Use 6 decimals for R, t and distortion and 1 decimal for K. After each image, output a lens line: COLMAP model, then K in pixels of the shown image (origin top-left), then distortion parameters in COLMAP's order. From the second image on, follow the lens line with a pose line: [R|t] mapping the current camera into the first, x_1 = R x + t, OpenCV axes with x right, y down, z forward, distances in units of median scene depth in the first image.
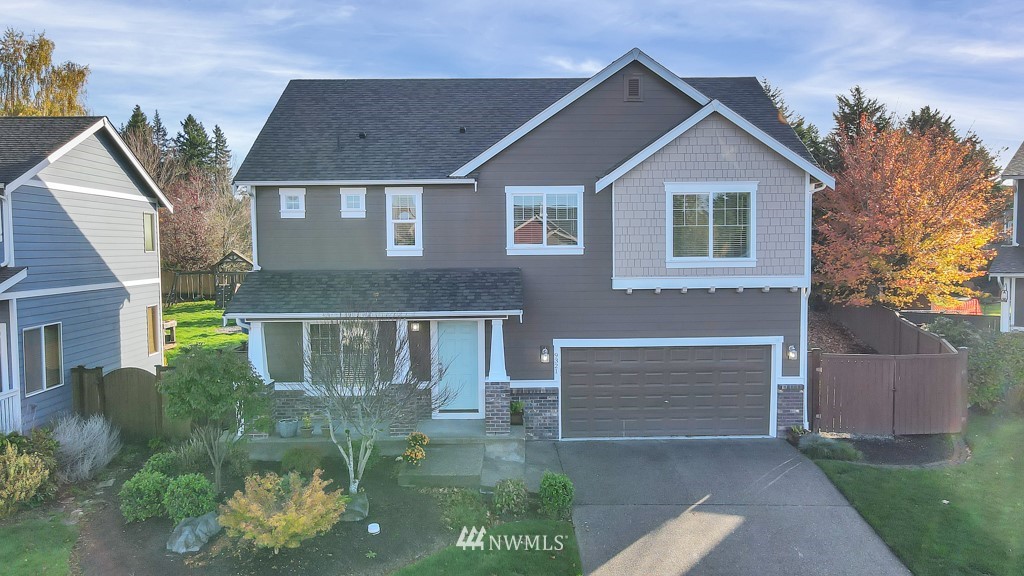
lens RADIAL K [[759.5, 0, 512.9], [0, 759.5, 287.4], [0, 0, 1]] dist [-0.006219, 0.032962]
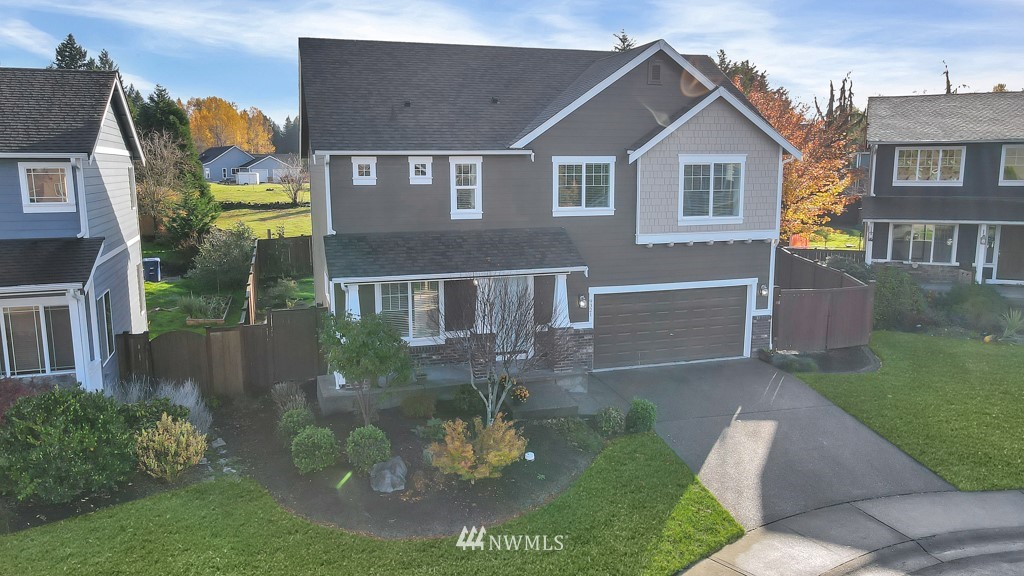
lens RADIAL K [[759.5, 0, 513.8], [0, 759.5, 284.0], [0, 0, 1]] dist [-0.006219, 0.032962]
pose [[0.959528, -0.038624, 0.278953, -0.389706], [0.011392, 0.995063, 0.098592, -0.055144], [-0.281384, -0.091424, 0.955230, -0.090997]]
